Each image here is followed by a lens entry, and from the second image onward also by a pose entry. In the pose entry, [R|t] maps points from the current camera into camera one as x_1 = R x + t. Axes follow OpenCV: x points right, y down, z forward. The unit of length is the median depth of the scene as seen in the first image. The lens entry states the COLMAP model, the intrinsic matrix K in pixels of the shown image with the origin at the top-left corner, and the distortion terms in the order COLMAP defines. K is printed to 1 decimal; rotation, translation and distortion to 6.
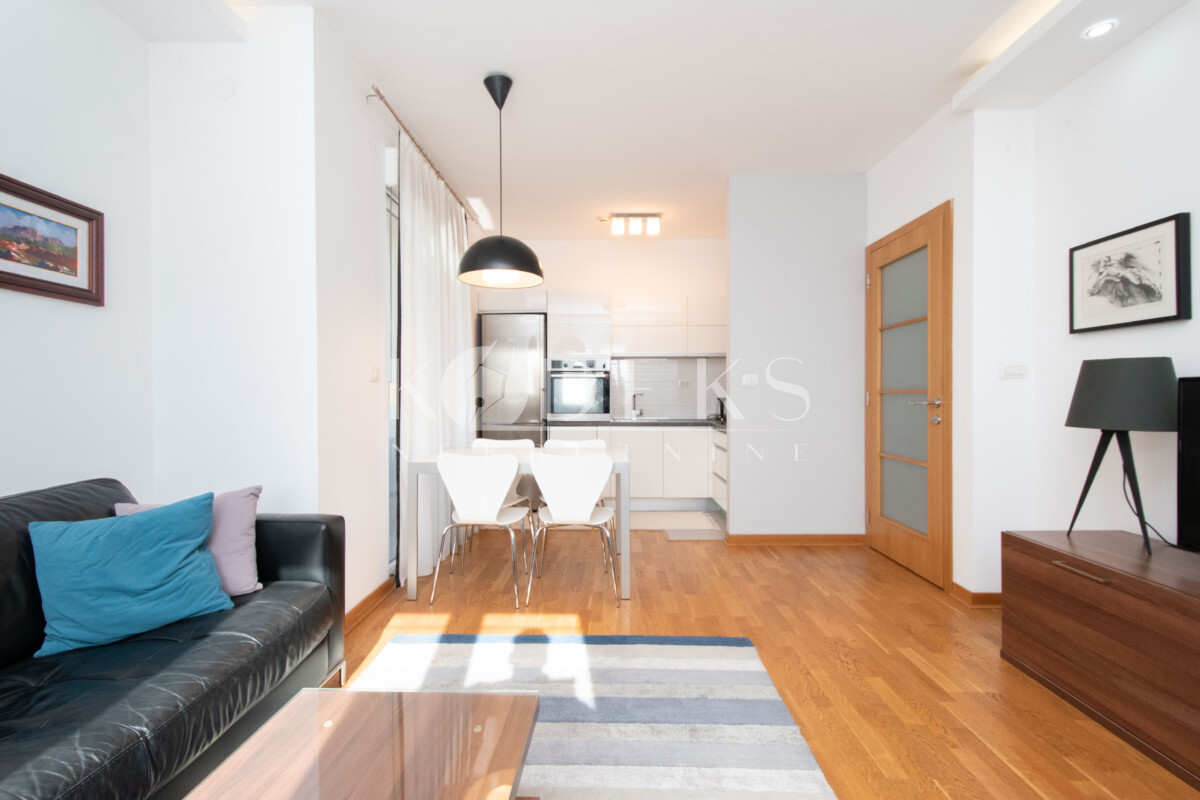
lens RADIAL K [[528.3, 0, 601.4], [0, 528.3, 398.0], [0, 0, 1]] dist [0.011524, -0.001555]
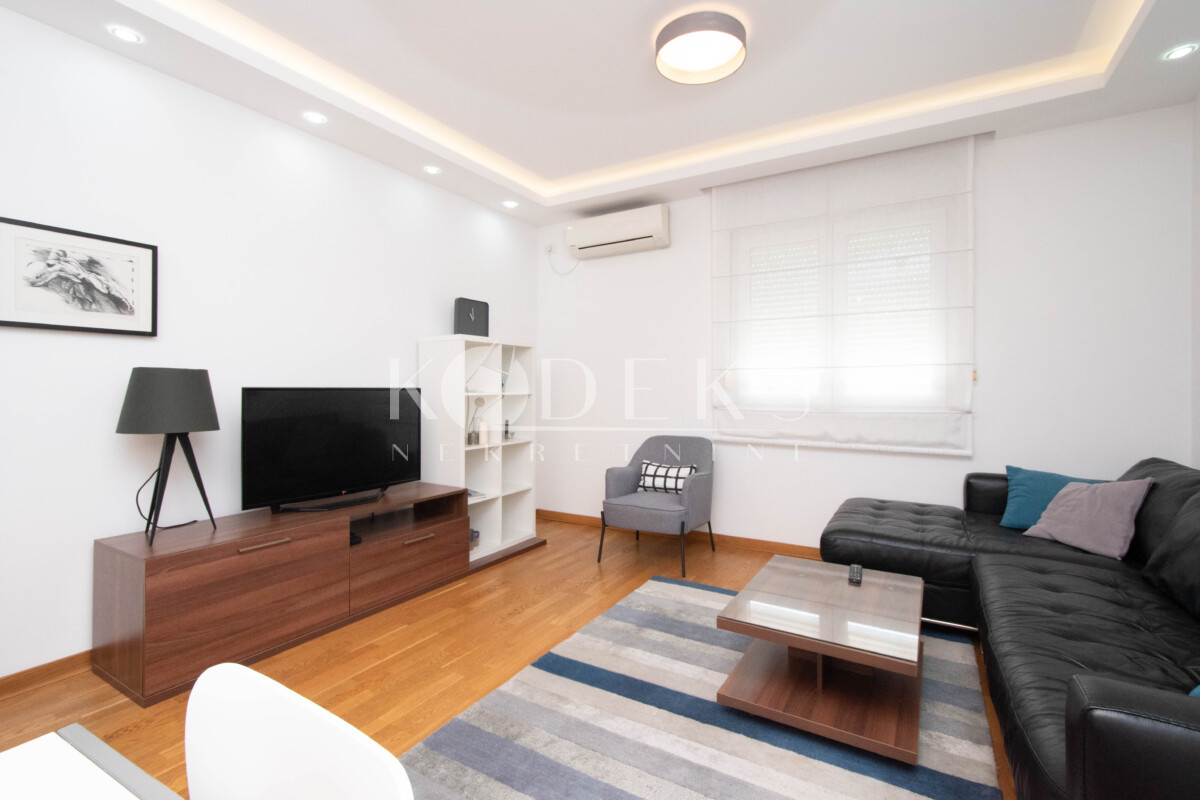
lens RADIAL K [[528.3, 0, 594.4], [0, 528.3, 389.4], [0, 0, 1]] dist [0.011524, -0.001555]
pose [[-0.860098, 0.002934, 0.510121, -0.314649], [0.005279, 0.999981, 0.003149, -0.026539], [-0.510102, 0.005401, -0.860097, 1.384377]]
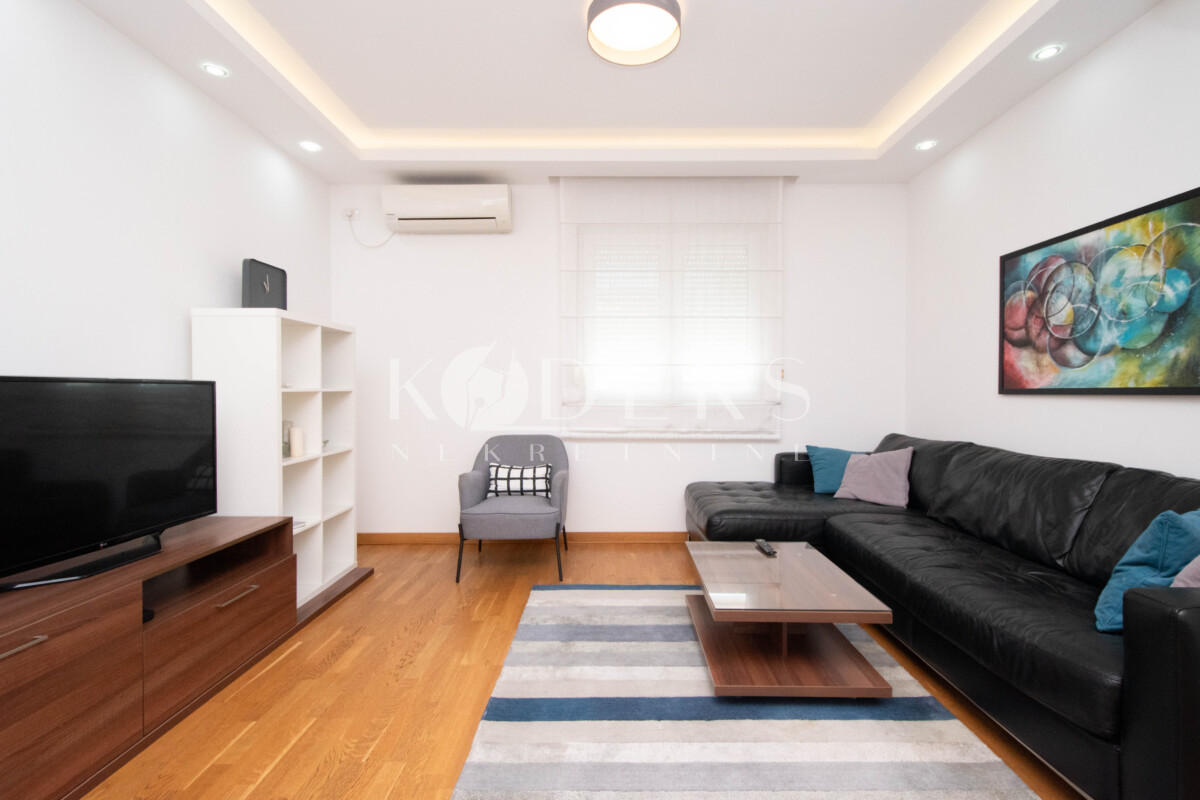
lens RADIAL K [[528.3, 0, 593.2], [0, 528.3, 398.8], [0, 0, 1]] dist [0.011524, -0.001555]
pose [[-0.999958, 0.004157, 0.008201, 0.109600], [0.004330, 0.999767, 0.021136, -0.012286], [-0.008111, 0.021171, -0.999743, 1.389066]]
